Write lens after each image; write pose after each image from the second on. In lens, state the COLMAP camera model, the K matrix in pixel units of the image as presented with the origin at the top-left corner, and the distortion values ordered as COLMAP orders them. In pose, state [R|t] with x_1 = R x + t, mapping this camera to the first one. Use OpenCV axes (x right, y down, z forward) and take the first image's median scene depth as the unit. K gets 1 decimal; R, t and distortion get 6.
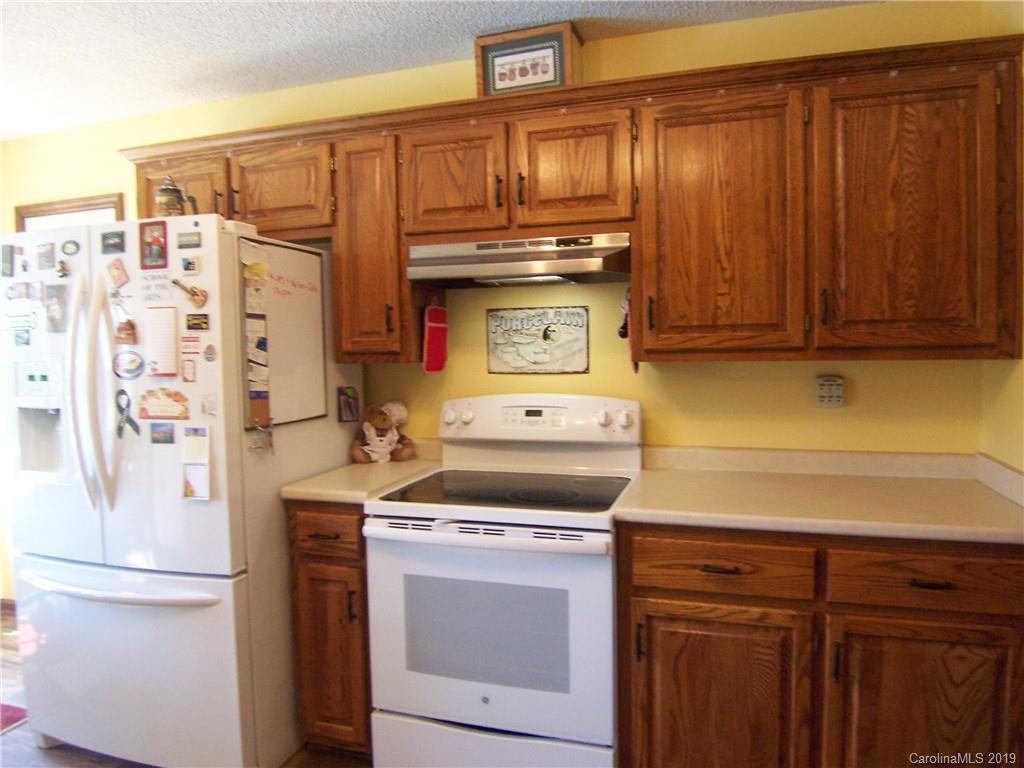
lens RADIAL K [[688.6, 0, 512.0], [0, 688.6, 384.0], [0, 0, 1]] dist [-0.003699, -0.068013]
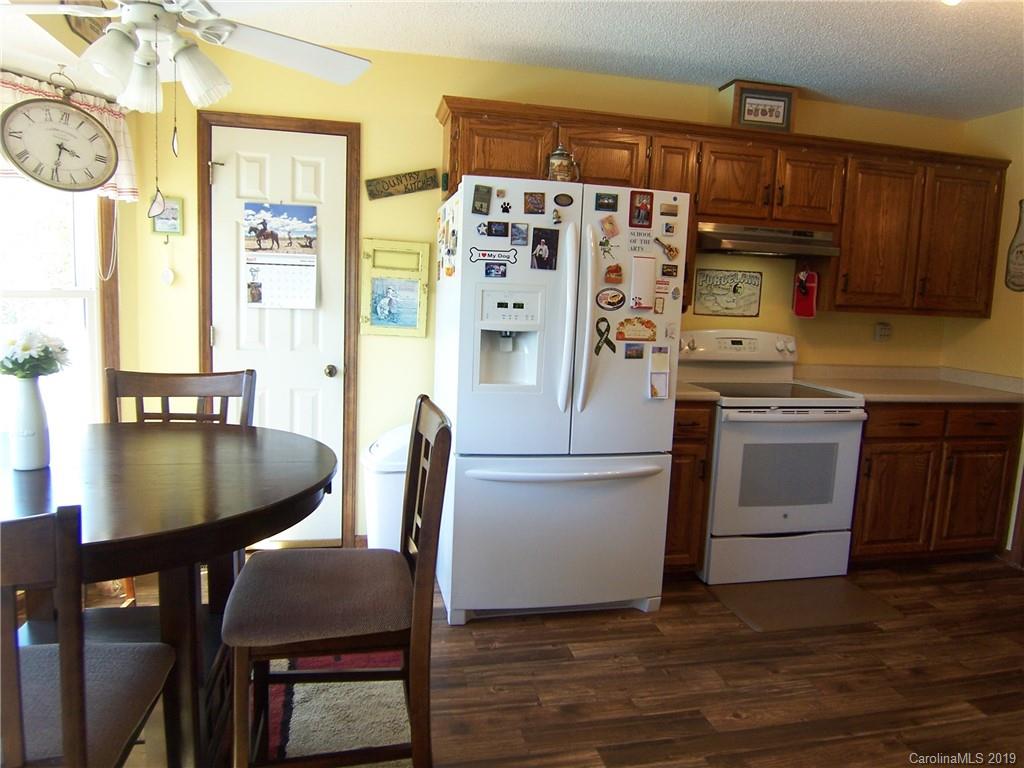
lens RADIAL K [[688.6, 0, 512.0], [0, 688.6, 384.0], [0, 0, 1]] dist [-0.003699, -0.068013]
pose [[0.862179, -0.015821, 0.506356, -1.390309], [-0.024680, 0.997014, 0.073174, 0.042785], [-0.506001, -0.075585, 0.859214, -0.049661]]
